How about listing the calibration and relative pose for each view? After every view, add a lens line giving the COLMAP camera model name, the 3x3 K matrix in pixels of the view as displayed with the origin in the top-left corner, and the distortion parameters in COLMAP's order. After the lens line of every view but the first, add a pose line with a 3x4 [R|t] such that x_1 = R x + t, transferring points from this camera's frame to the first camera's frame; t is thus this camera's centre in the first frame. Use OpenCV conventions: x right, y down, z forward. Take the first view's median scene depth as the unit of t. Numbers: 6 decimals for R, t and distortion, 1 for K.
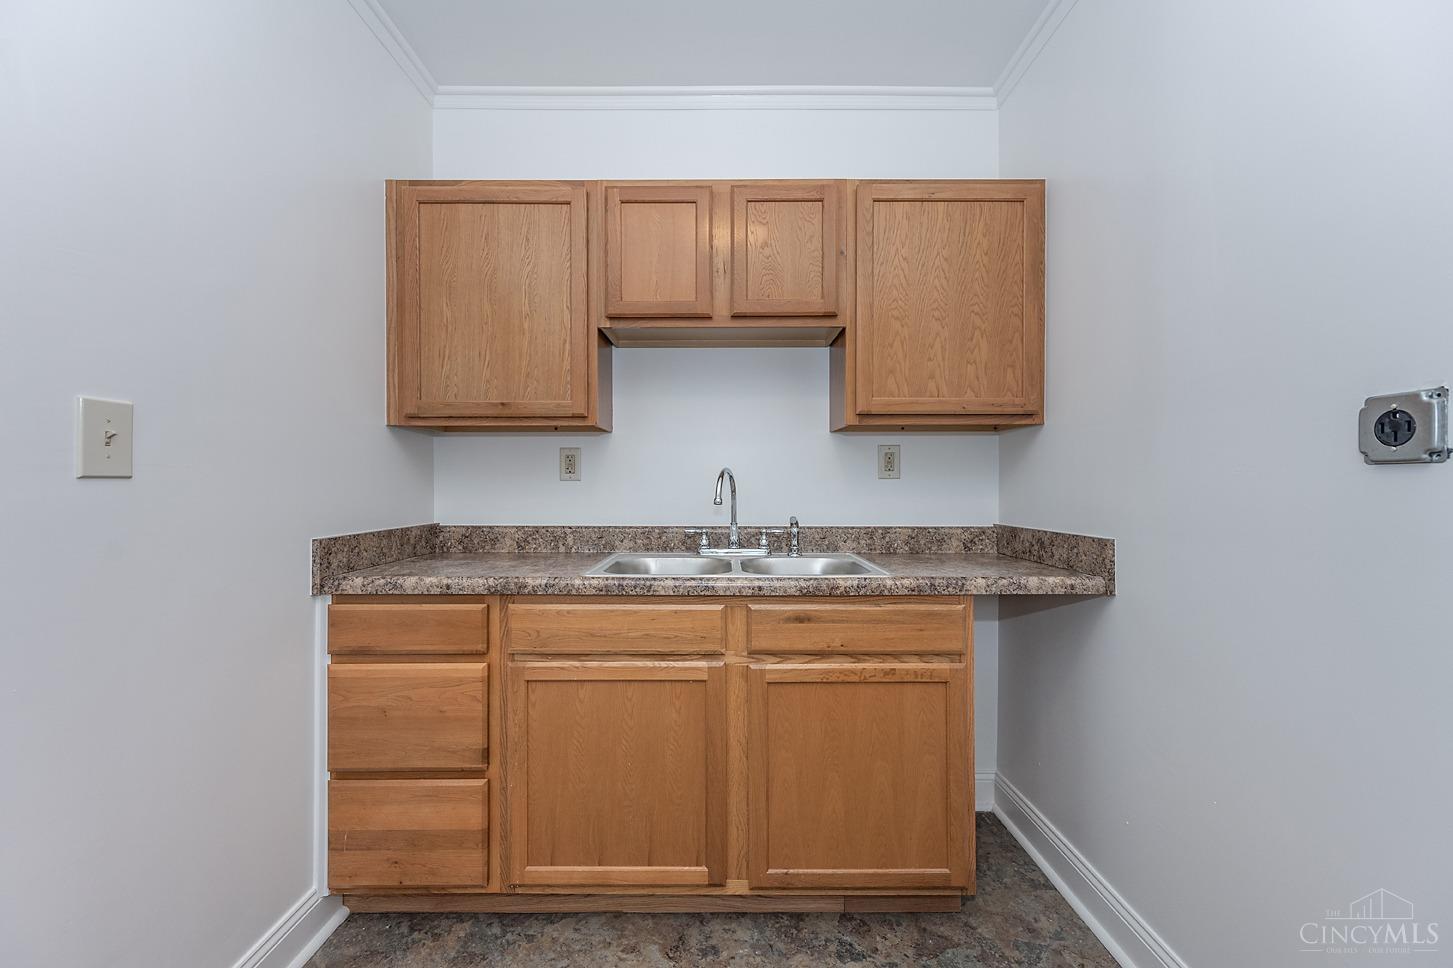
lens RADIAL K [[597.6, 0, 725.0], [0, 597.6, 482.3], [0, 0, 1]] dist [0.000864, -0.000090]
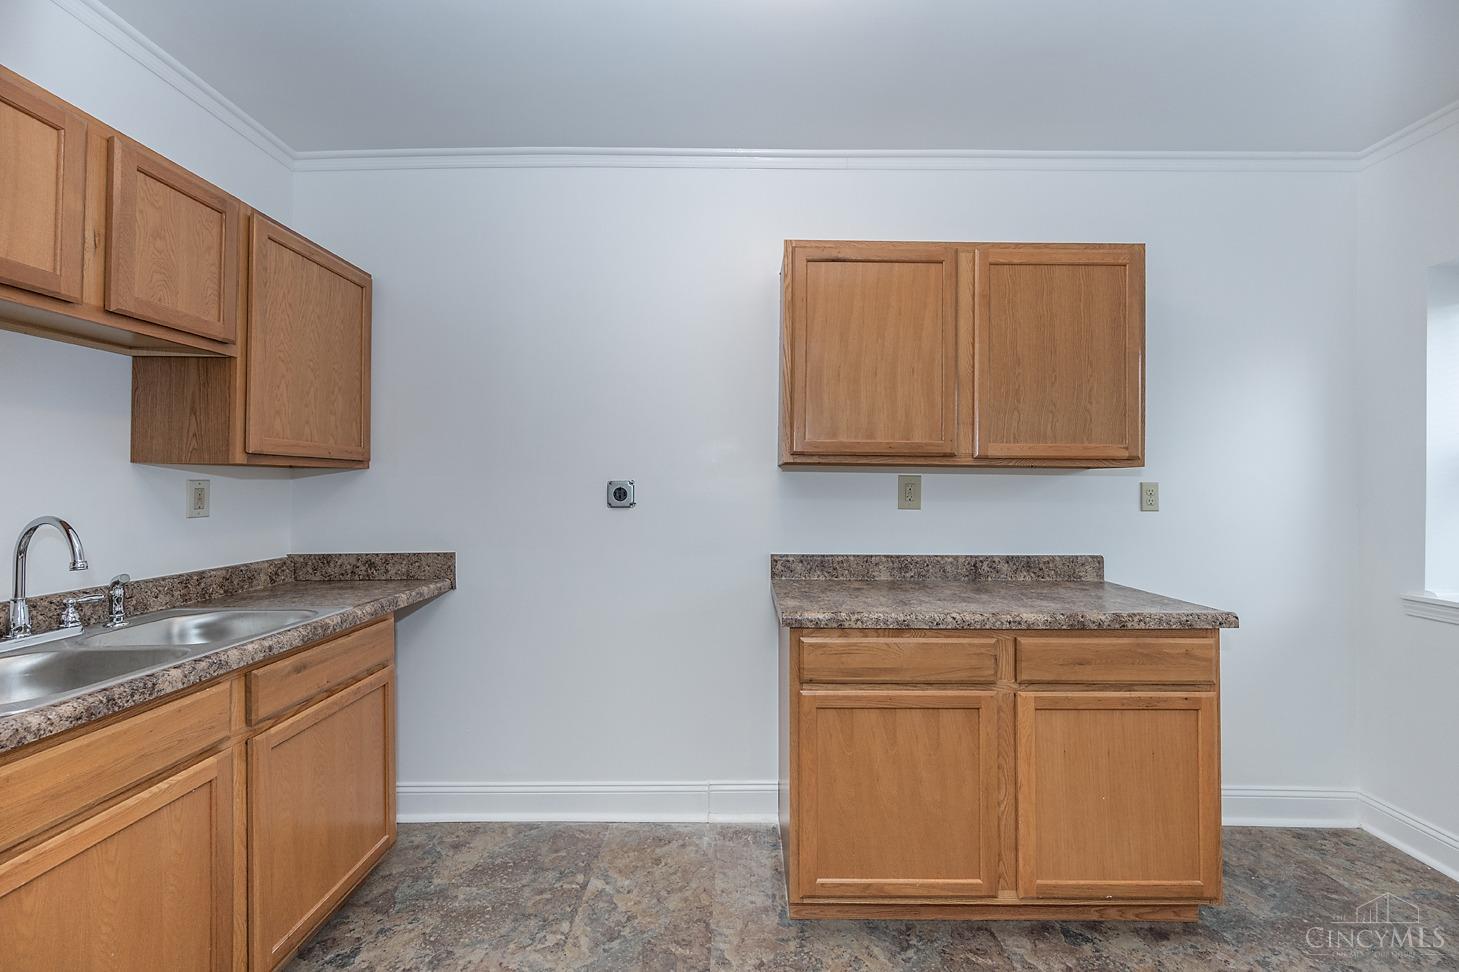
lens RADIAL K [[589.4, 0, 736.1], [0, 589.4, 479.1], [0, 0, 1]] dist [0.000440, -0.000200]
pose [[0.007508, 0.010051, 0.999921, -0.836384], [0.001545, 0.999948, -0.010063, -0.074143], [-0.999971, 0.001620, 0.007492, 0.263495]]
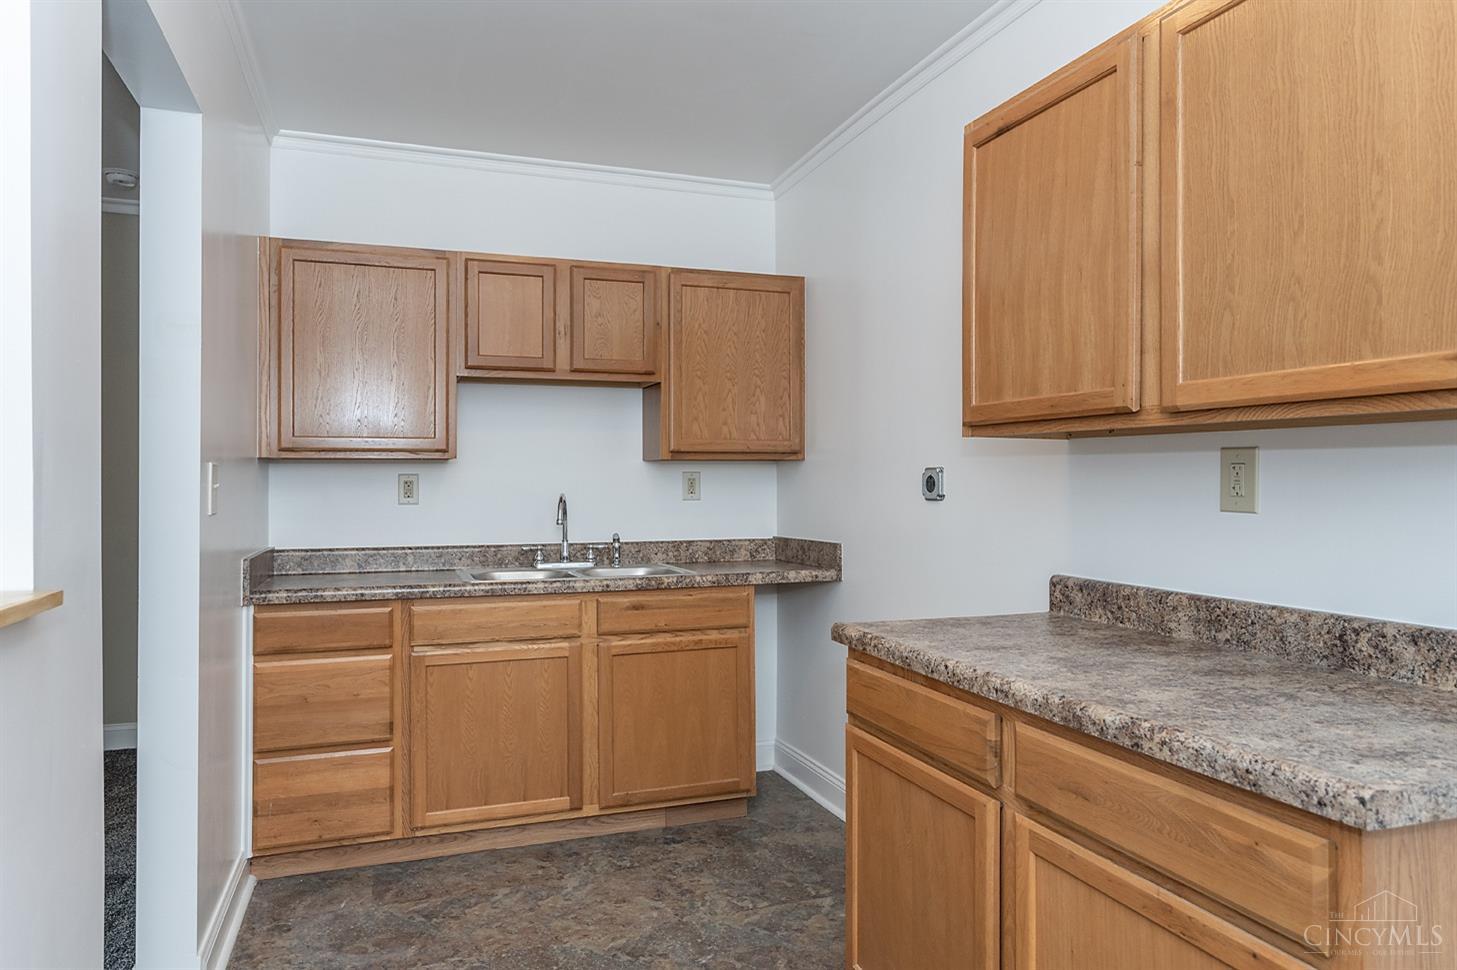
lens RADIAL K [[931.3, 0, 731.4], [0, 931.3, 474.1], [0, 0, 1]] dist [-0.005642, -0.001075]
pose [[0.941237, 0.000668, 0.337745, -0.384937], [0.003368, 0.999930, -0.011365, -0.051227], [-0.337729, 0.011835, 0.941169, -1.074540]]
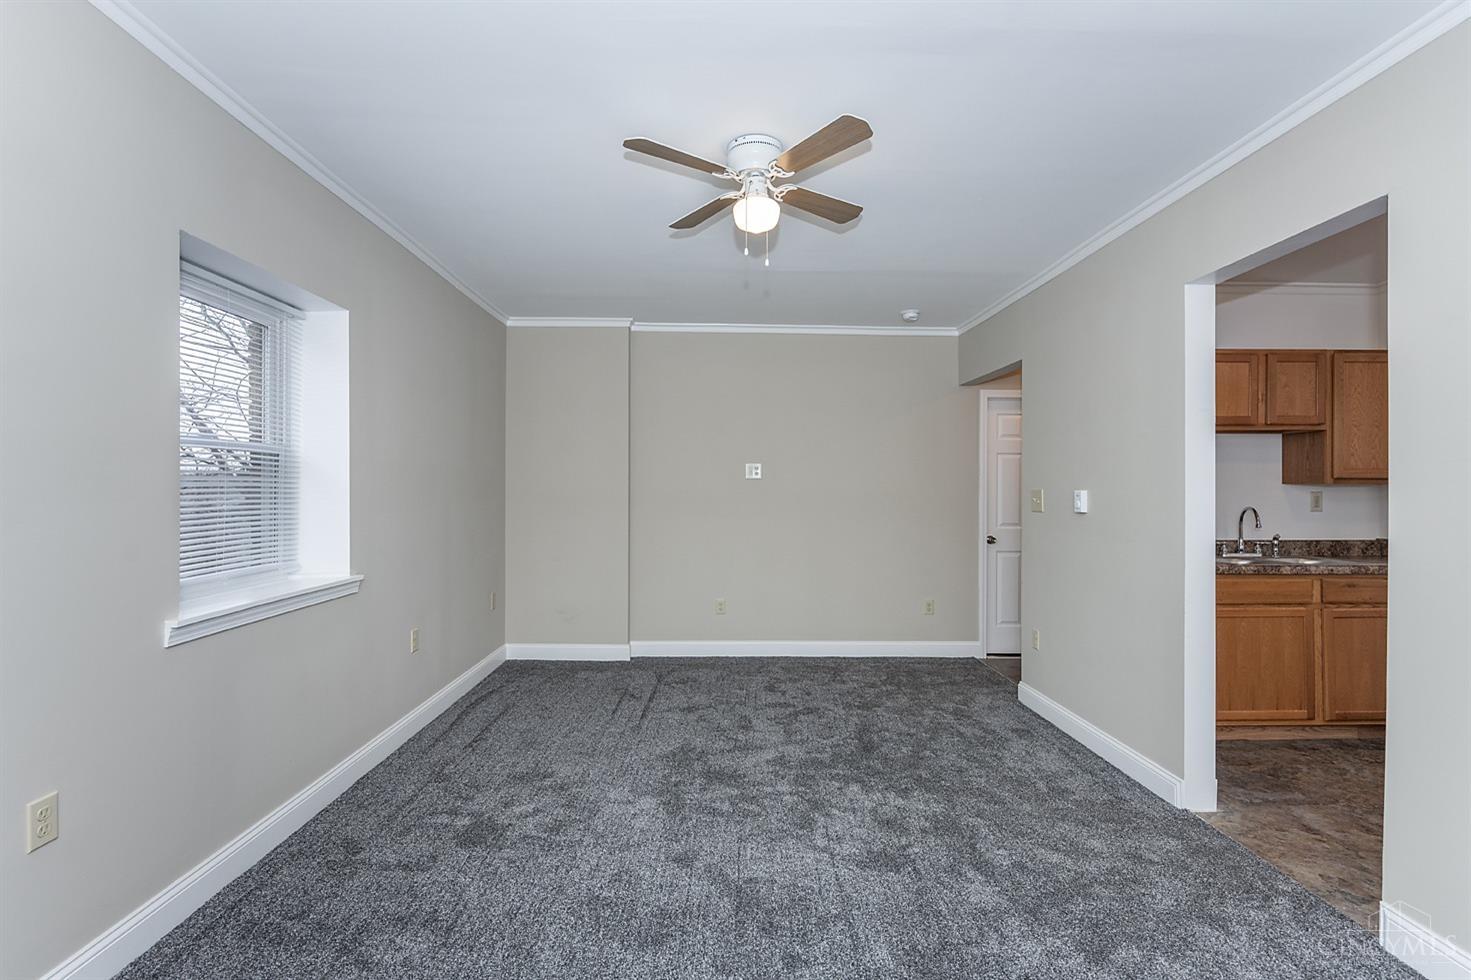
lens RADIAL K [[679.3, 0, 735.5], [0, 679.3, 490.0], [0, 0, 1]] dist [-0.001426, -0.000284]
pose [[0.999459, -0.001144, 0.032882, -1.981110], [0.001334, 0.999982, -0.005765, -0.081273], [-0.032875, 0.005806, 0.999443, -1.192877]]
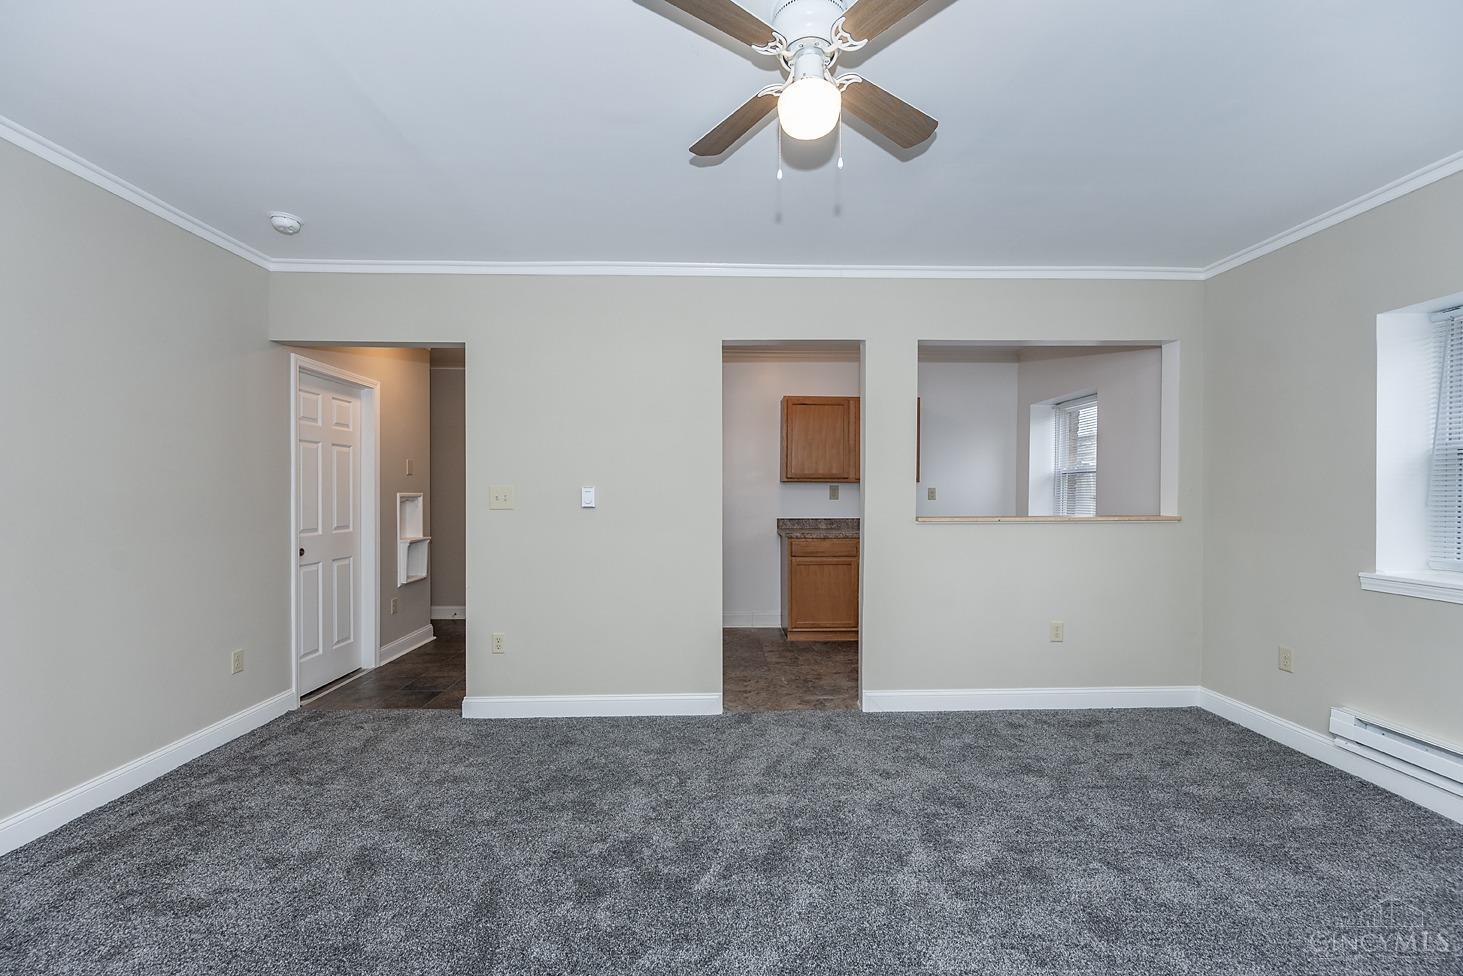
lens RADIAL K [[593.7, 0, 731.5], [0, 593.7, 488.0], [0, 0, 1]] dist [0.001238, -0.000083]
pose [[-0.021905, 0.000016, 0.999760, -2.969034], [0.005570, 0.999984, 0.000106, -0.085007], [-0.999745, 0.005571, -0.021905, 0.545789]]
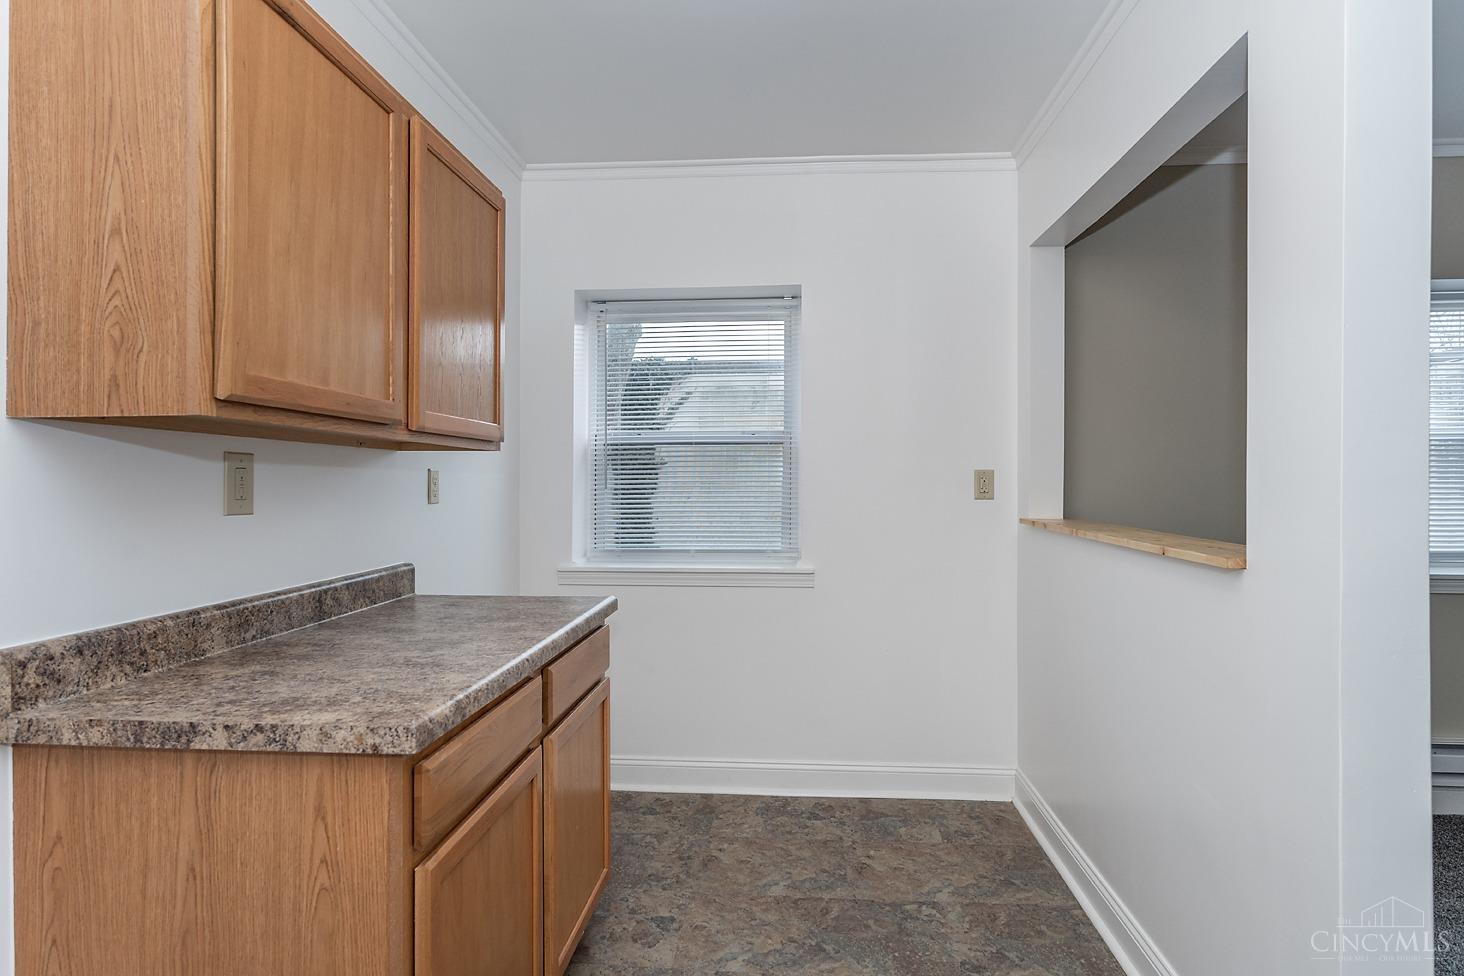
lens RADIAL K [[830.1, 0, 732.0], [0, 830.1, 488.0], [0, 0, 1]] dist [0.001274, -0.000254]
pose [[-0.996334, -0.005114, 0.085395, -0.118584], [-0.003803, 0.999872, 0.015510, -0.069890], [-0.085463, 0.015128, -0.996226, 0.904969]]
